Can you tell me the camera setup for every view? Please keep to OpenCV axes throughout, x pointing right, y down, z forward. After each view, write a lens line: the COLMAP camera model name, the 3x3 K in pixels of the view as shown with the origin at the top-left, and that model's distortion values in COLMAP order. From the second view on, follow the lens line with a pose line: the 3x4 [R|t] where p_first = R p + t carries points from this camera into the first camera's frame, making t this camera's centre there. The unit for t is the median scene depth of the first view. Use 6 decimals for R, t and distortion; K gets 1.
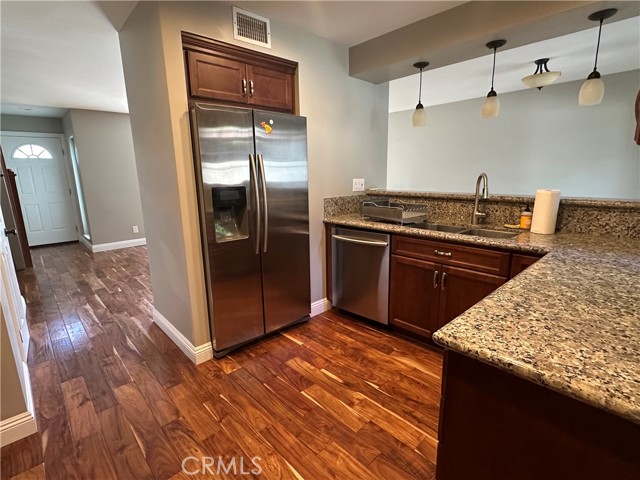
lens RADIAL K [[320.2, 0, 320.0], [0, 320.2, 240.0], [0, 0, 1]] dist [0.002087, 0.000404]
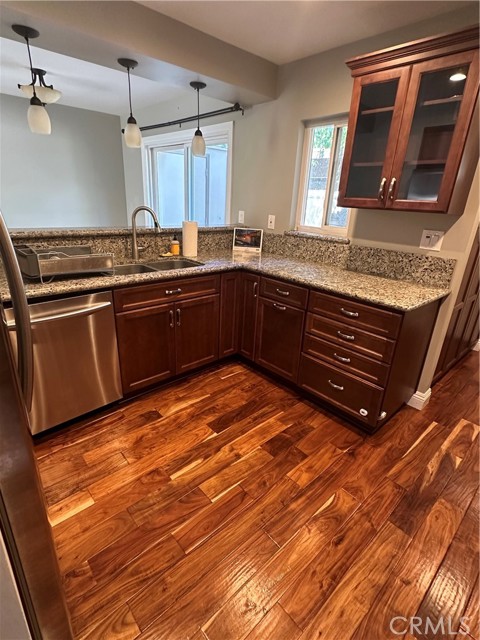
lens RADIAL K [[320.2, 0, 240.0], [0, 320.2, 320.0], [0, 0, 1]] dist [0.002087, 0.000404]
pose [[0.028575, -0.340407, 0.939844, -0.564324], [0.166669, 0.928689, 0.331299, -0.167044], [-0.985599, 0.147175, 0.083273, 0.700370]]
